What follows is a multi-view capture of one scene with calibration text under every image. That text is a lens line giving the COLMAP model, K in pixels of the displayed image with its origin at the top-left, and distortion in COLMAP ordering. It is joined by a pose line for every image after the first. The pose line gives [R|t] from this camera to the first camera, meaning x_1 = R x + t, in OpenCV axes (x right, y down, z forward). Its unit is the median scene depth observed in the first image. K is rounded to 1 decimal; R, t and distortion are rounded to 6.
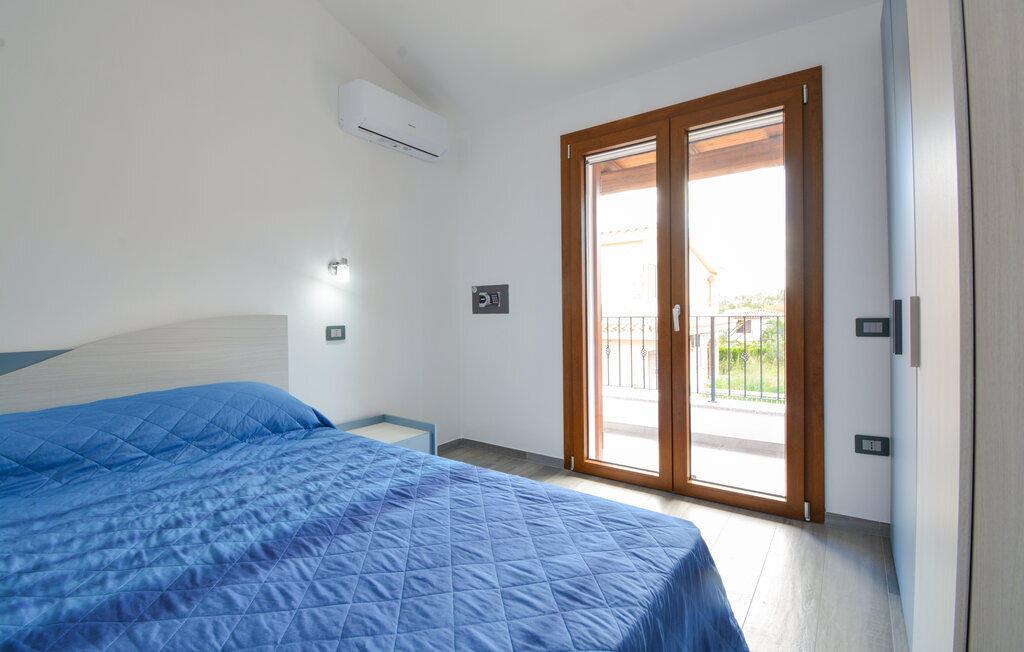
lens RADIAL K [[455.8, 0, 504.0], [0, 455.8, 323.2], [0, 0, 1]] dist [0.017424, -0.022612]
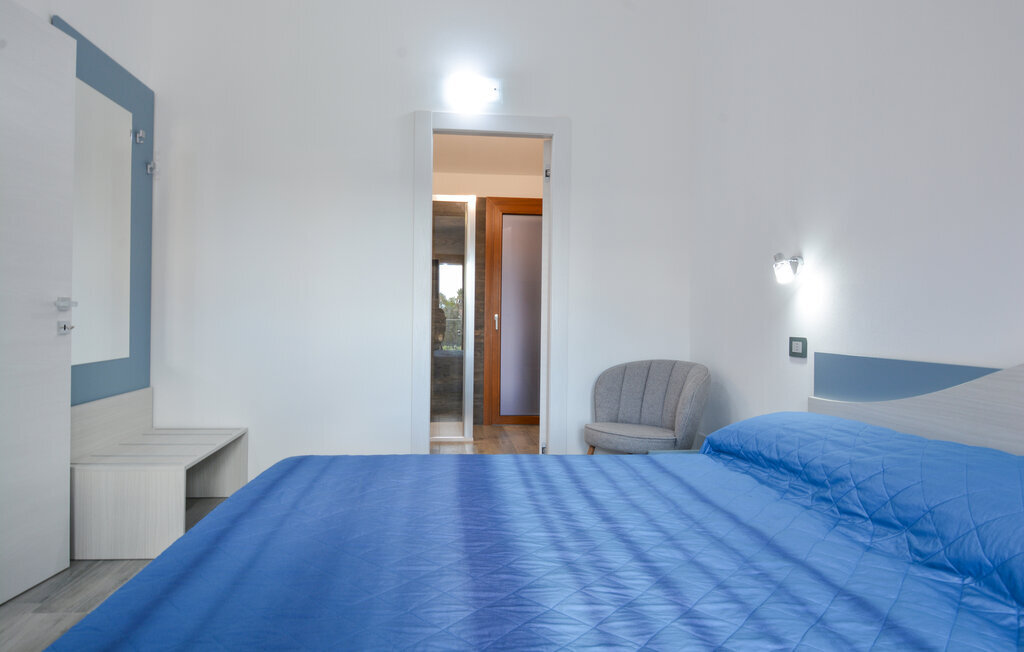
lens RADIAL K [[672.7, 0, 512.0], [0, 672.7, 326.0], [0, 0, 1]] dist [-0.001429, -0.001494]
pose [[-0.757374, 0.006522, -0.652949, 0.435893], [-0.018197, 0.999351, 0.031089, -0.040071], [0.652728, 0.035428, -0.756763, 1.992745]]
